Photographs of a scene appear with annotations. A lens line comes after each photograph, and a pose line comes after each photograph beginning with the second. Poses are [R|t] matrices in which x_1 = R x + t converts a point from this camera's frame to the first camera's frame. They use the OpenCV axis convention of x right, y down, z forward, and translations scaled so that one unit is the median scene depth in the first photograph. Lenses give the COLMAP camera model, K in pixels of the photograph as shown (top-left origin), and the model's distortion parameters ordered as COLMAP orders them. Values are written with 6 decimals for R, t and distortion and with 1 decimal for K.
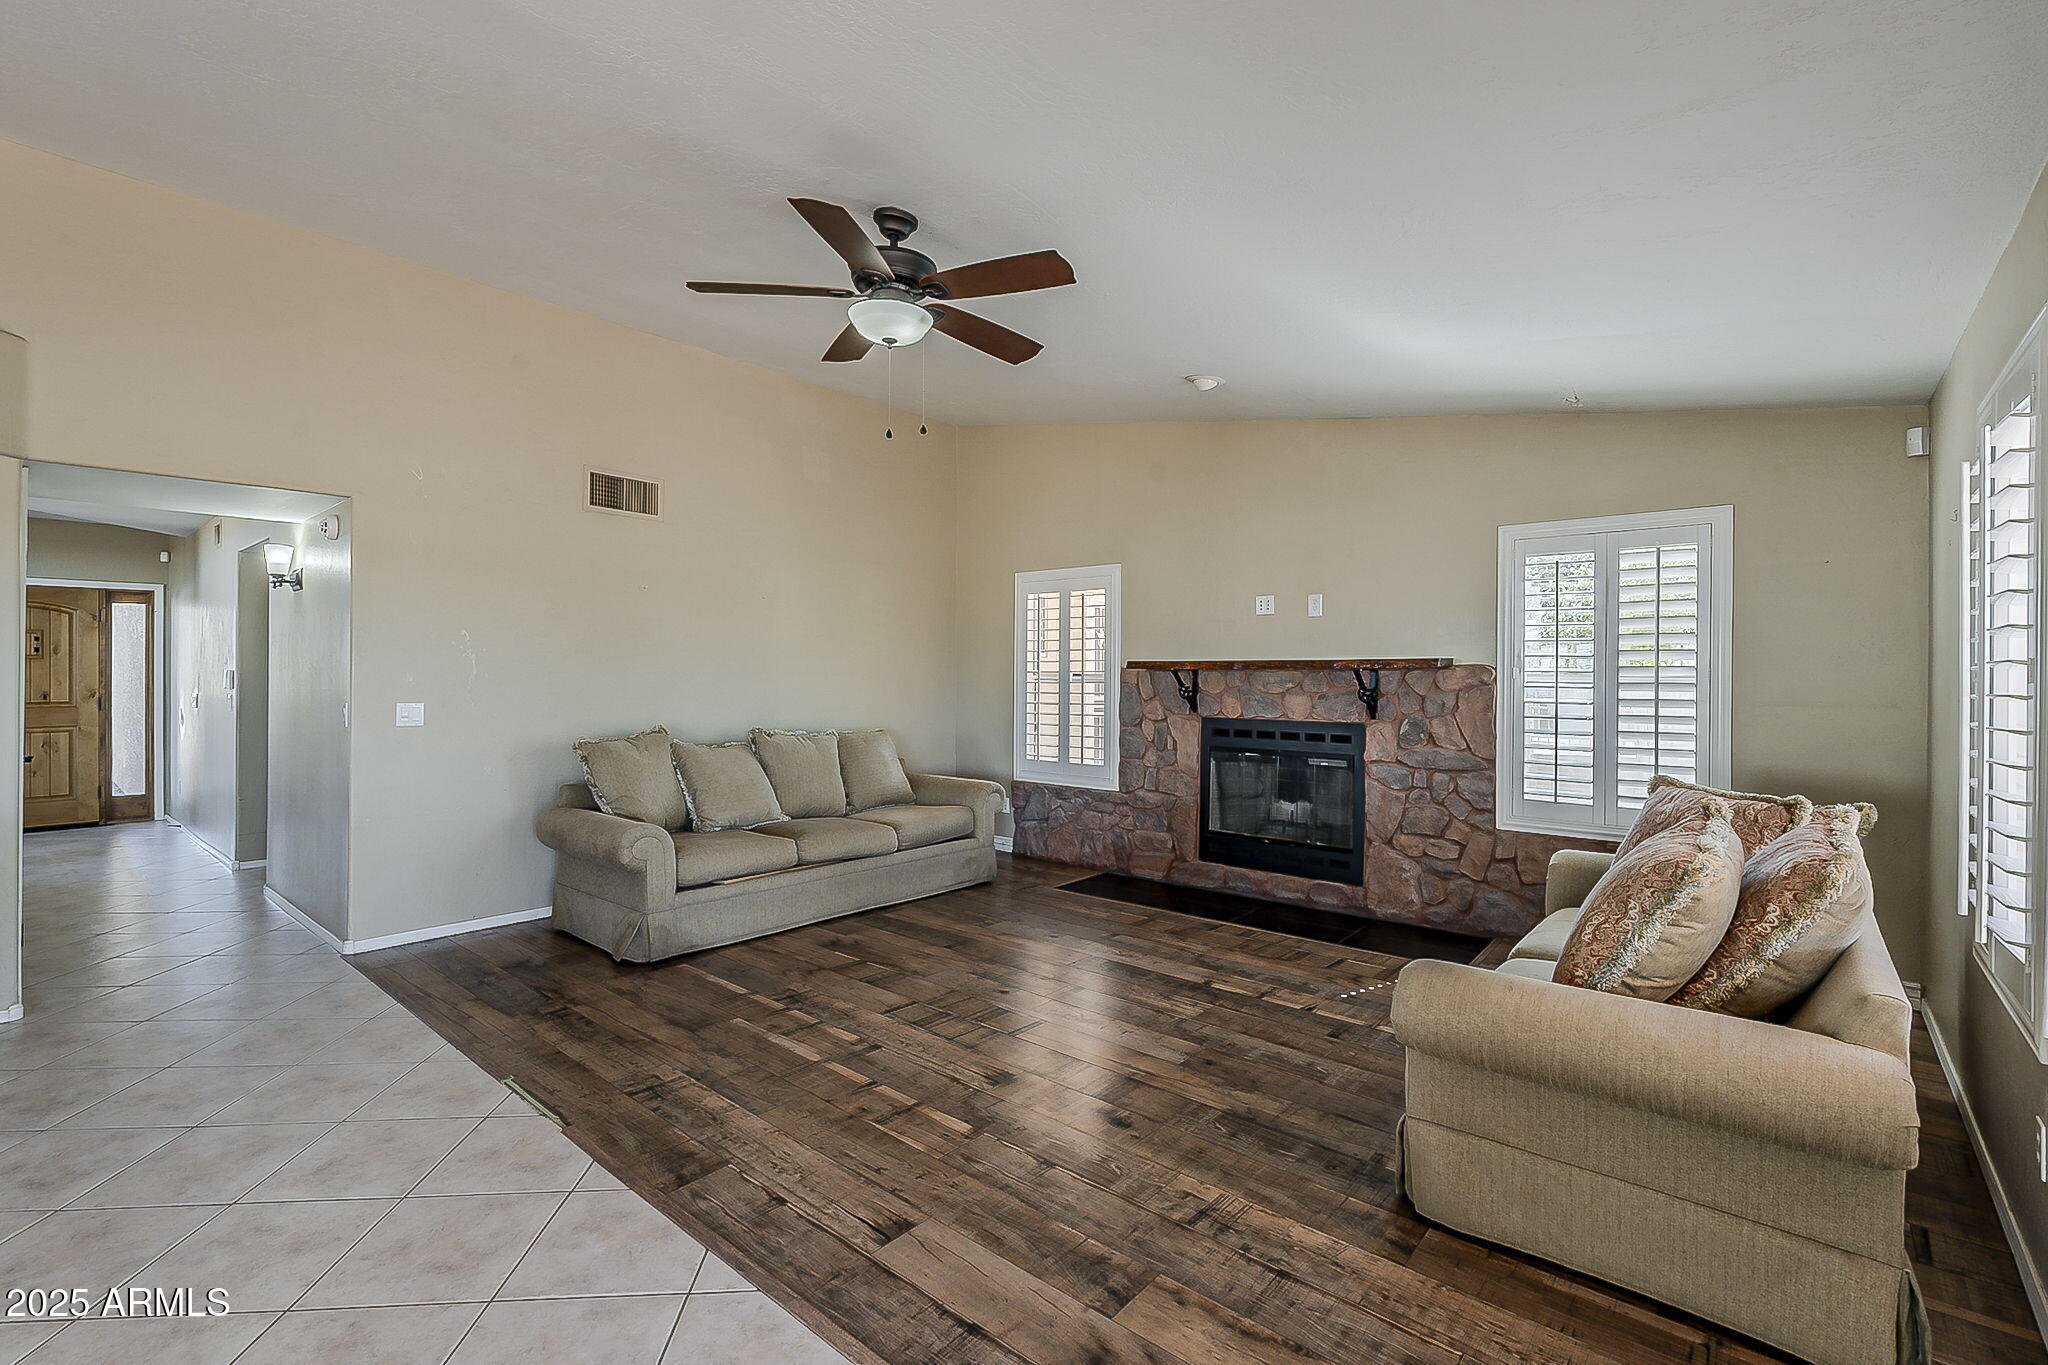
lens RADIAL K [[902.0, 0, 1018.1], [0, 902.0, 679.1], [0, 0, 1]] dist [0.001529, 0.000107]
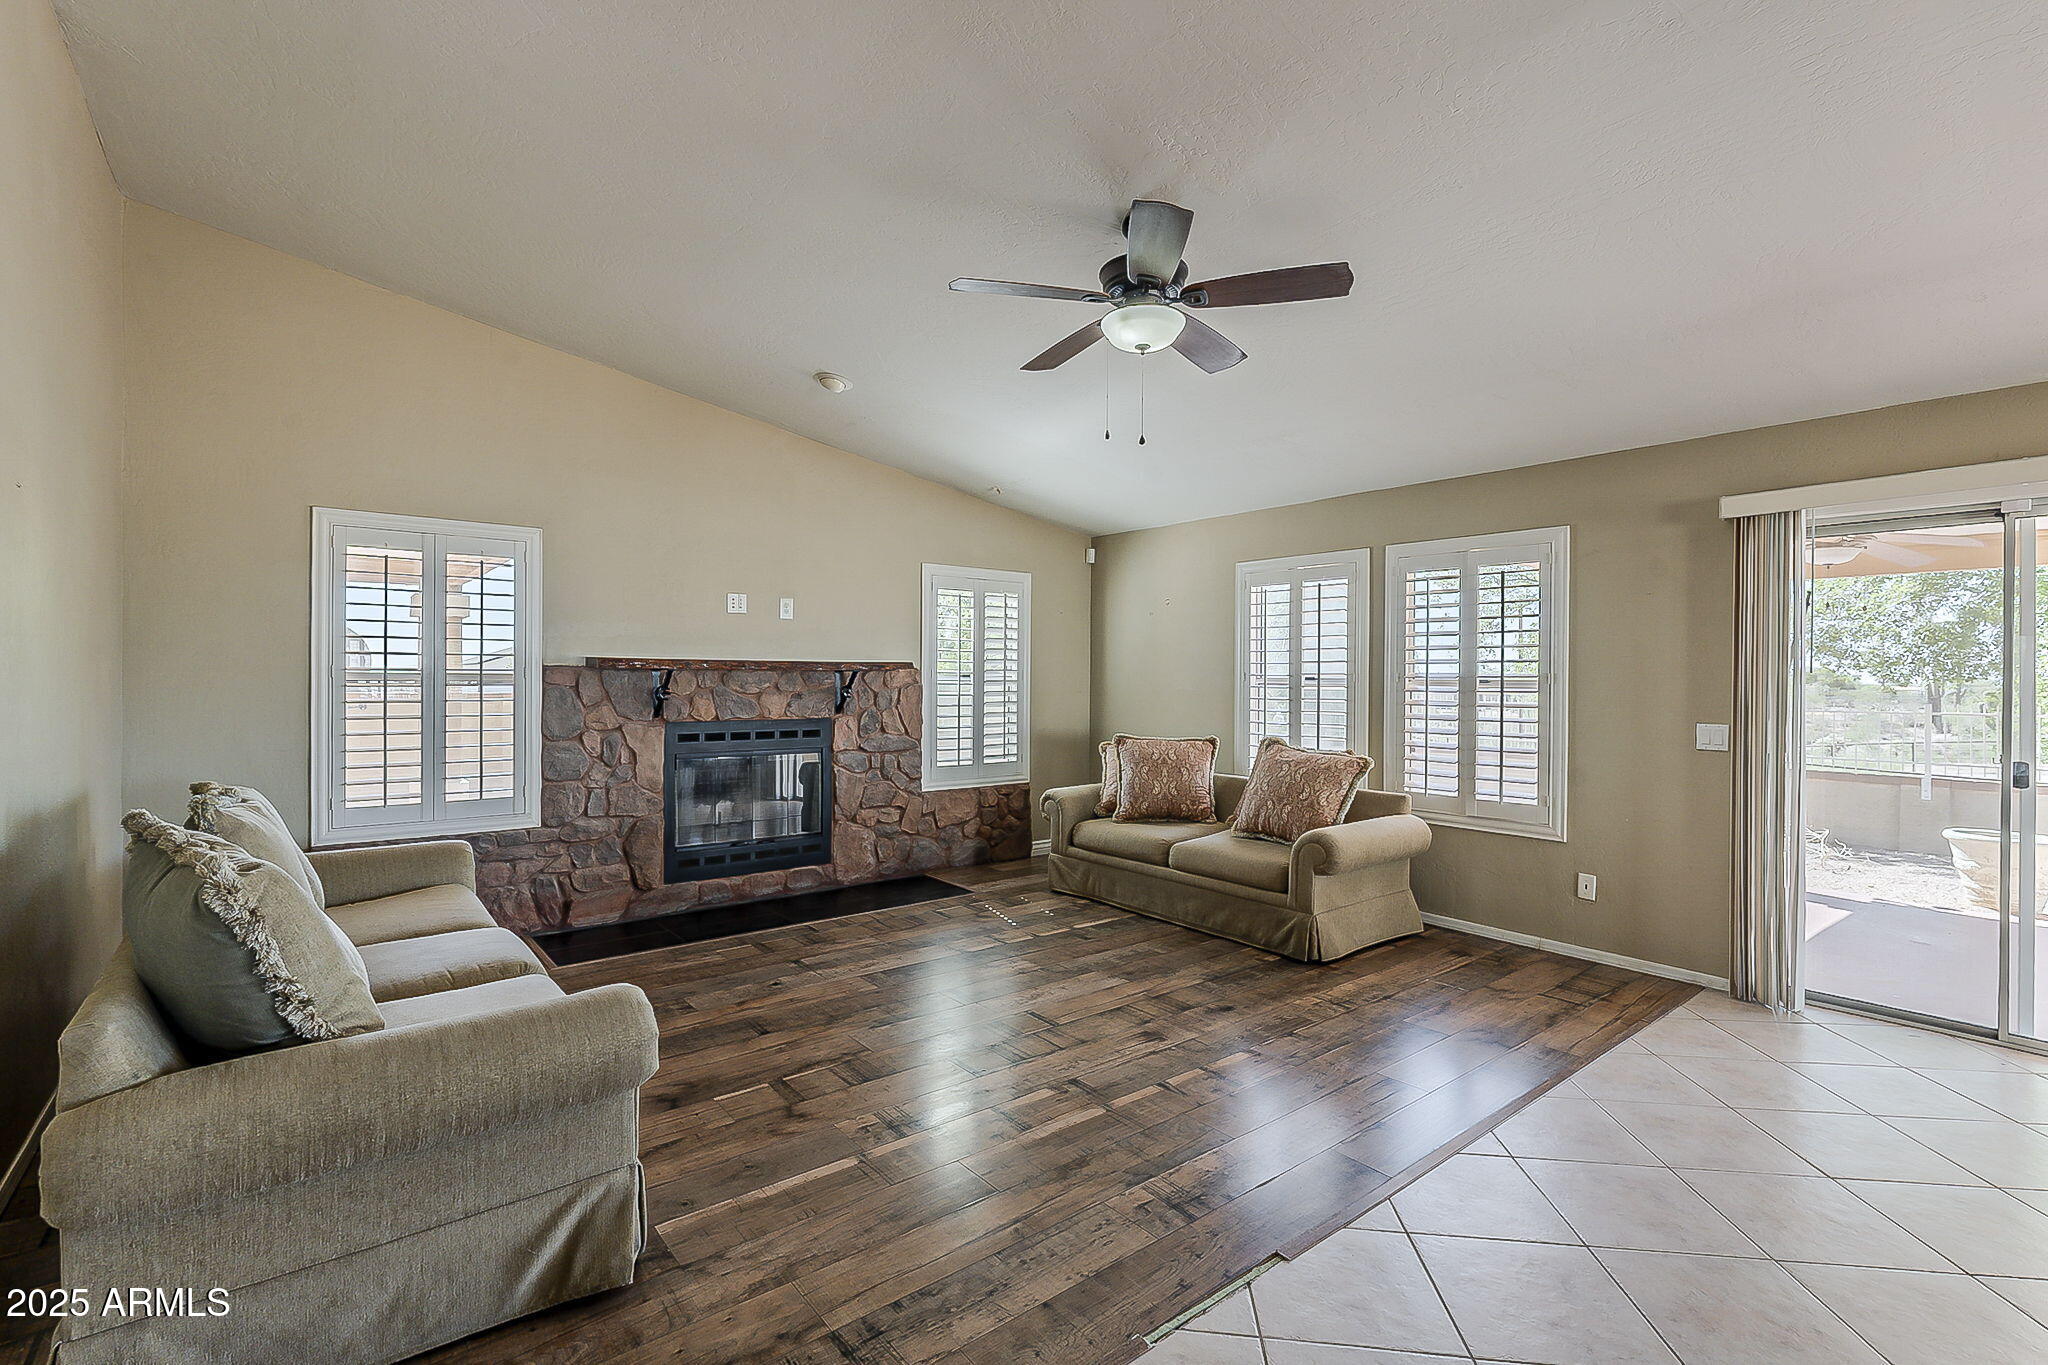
lens RADIAL K [[902.0, 0, 1018.1], [0, 902.0, 679.1], [0, 0, 1]] dist [0.001529, 0.000107]
pose [[0.196823, -0.006093, 0.980420, -0.682033], [-0.000140, 0.999981, 0.006243, -0.006721], [-0.980439, -0.001366, 0.196818, 0.555765]]
